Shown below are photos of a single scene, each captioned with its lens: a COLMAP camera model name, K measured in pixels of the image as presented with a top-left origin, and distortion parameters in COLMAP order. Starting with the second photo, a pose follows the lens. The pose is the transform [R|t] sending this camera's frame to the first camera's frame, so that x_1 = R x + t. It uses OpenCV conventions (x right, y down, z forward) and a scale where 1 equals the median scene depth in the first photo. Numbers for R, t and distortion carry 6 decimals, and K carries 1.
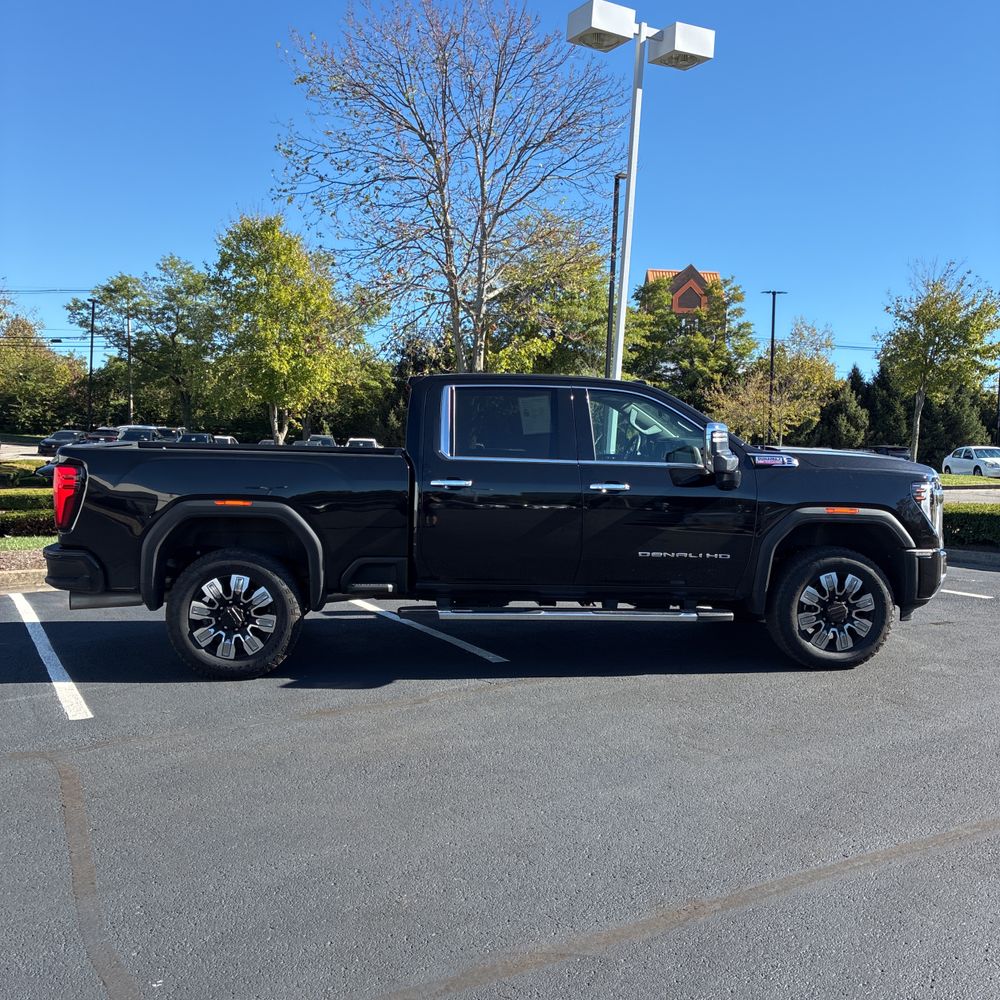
lens RADIAL K [[1052.2, 0, 498.7], [0, 1052.2, 499.7], [0, 0, 1]] dist [0.107657, -0.351728]
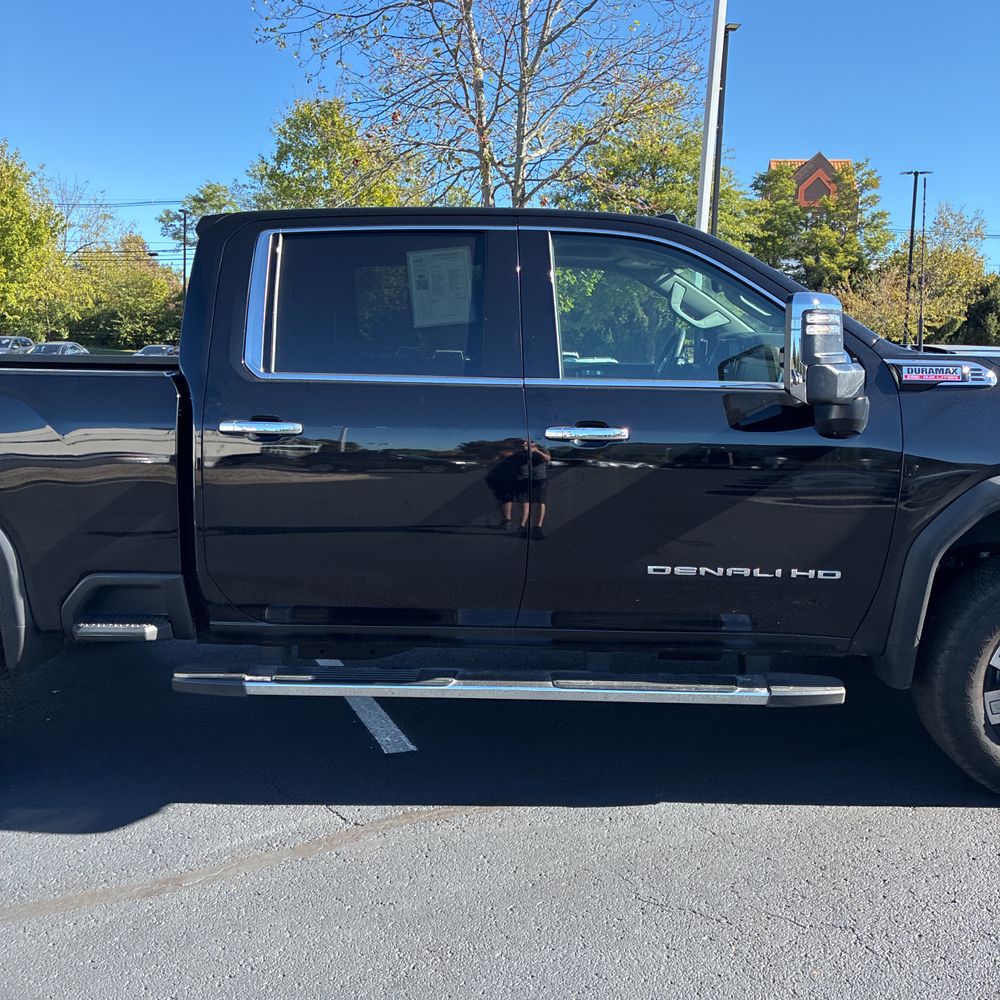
lens RADIAL K [[1031.4, 0, 472.8], [0, 1031.4, 501.8], [0, 0, 1]] dist [0.014733, -0.006095]
pose [[0.990172, 0.006139, -0.139721, 0.019092], [0.006295, 0.996067, 0.088376, -0.003641], [0.139714, -0.088387, 0.986239, 0.083225]]
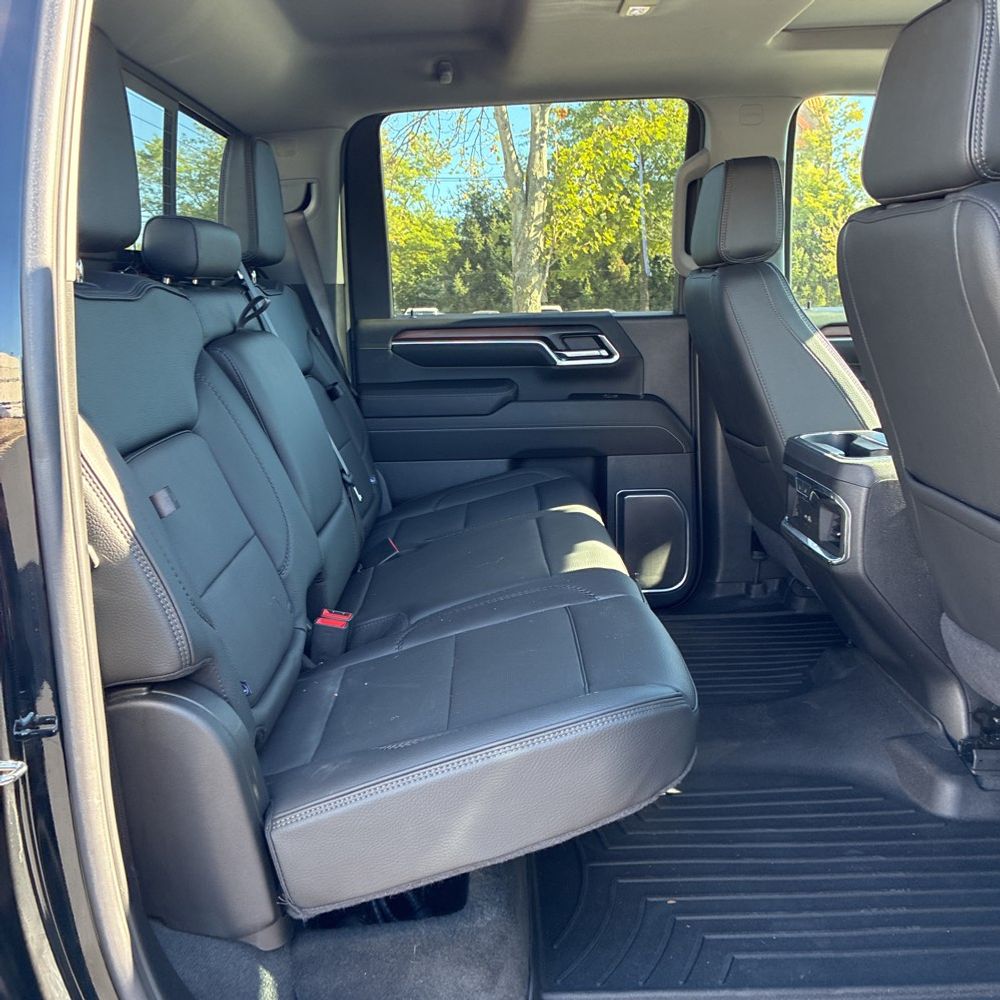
lens RADIAL K [[1021.4, 0, 501.0], [0, 1021.4, 496.3], [0, 0, 1]] dist [0.067978, -0.043233]
pose [[0.995857, -0.036434, -0.083320, 0.000230], [0.046689, 0.991100, 0.124659, -0.006305], [0.078037, -0.128033, 0.988695, 0.139990]]
